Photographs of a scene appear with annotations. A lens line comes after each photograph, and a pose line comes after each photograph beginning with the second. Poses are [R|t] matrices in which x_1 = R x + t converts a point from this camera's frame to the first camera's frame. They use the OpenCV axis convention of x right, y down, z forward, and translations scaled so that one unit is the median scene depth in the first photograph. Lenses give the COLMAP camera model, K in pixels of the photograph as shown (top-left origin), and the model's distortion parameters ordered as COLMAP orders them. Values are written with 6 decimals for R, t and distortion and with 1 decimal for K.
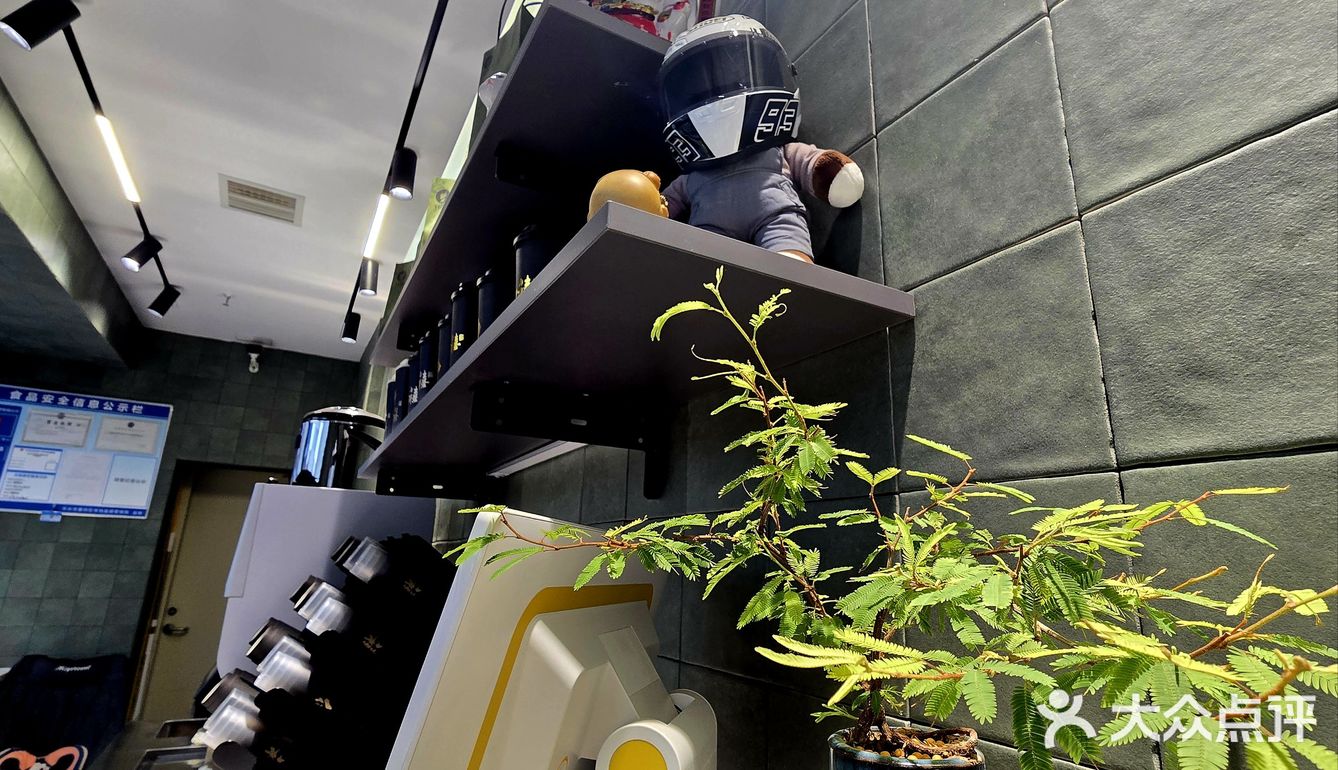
lens RADIAL K [[673.0, 0, 669.0], [0, 673.0, 385.0], [0, 0, 1]] dist [-0.003148, -0.001268]
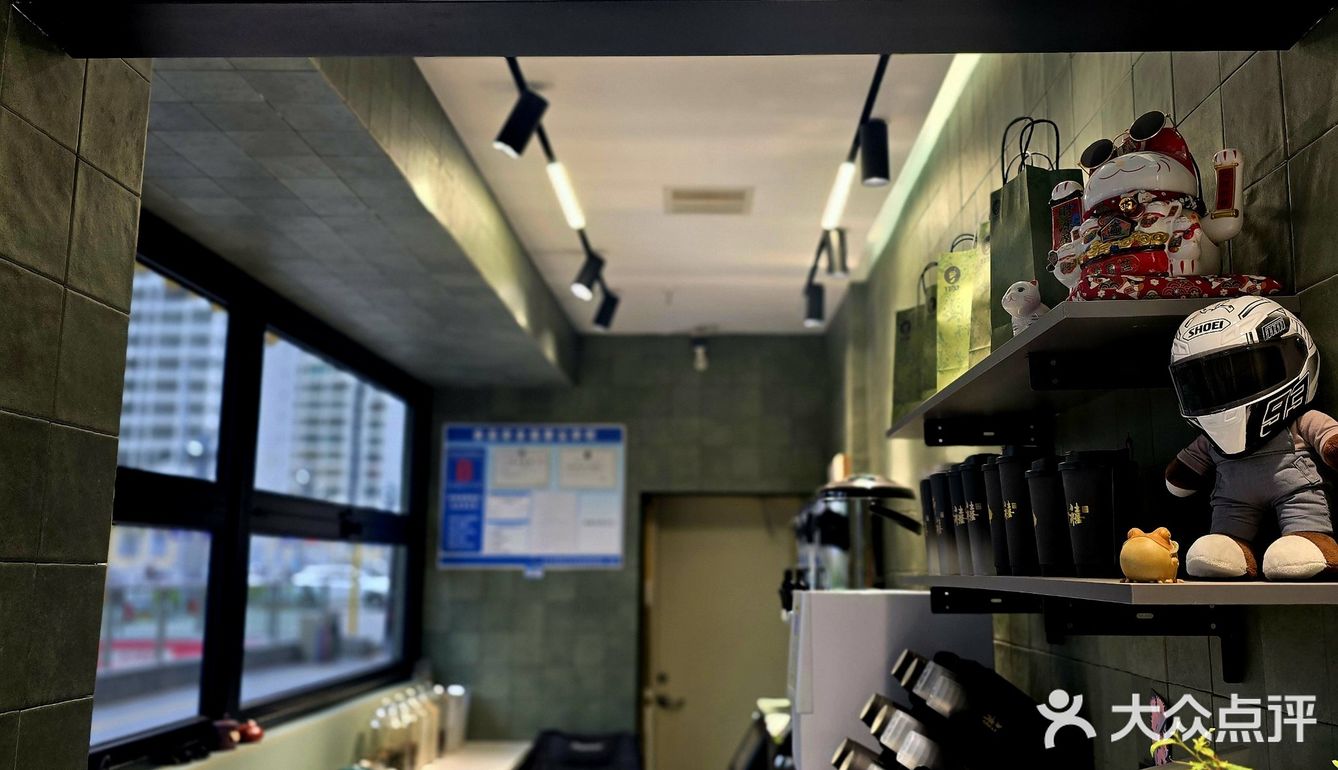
lens RADIAL K [[1183.4, 0, 670.8], [0, 1183.4, 353.9], [0, 0, 1]] dist [0.123646, -0.173042]
pose [[0.850280, -0.114827, -0.513651, 0.066209], [0.155842, 0.987077, 0.037313, -0.140426], [0.502729, -0.111775, 0.857187, -0.252478]]
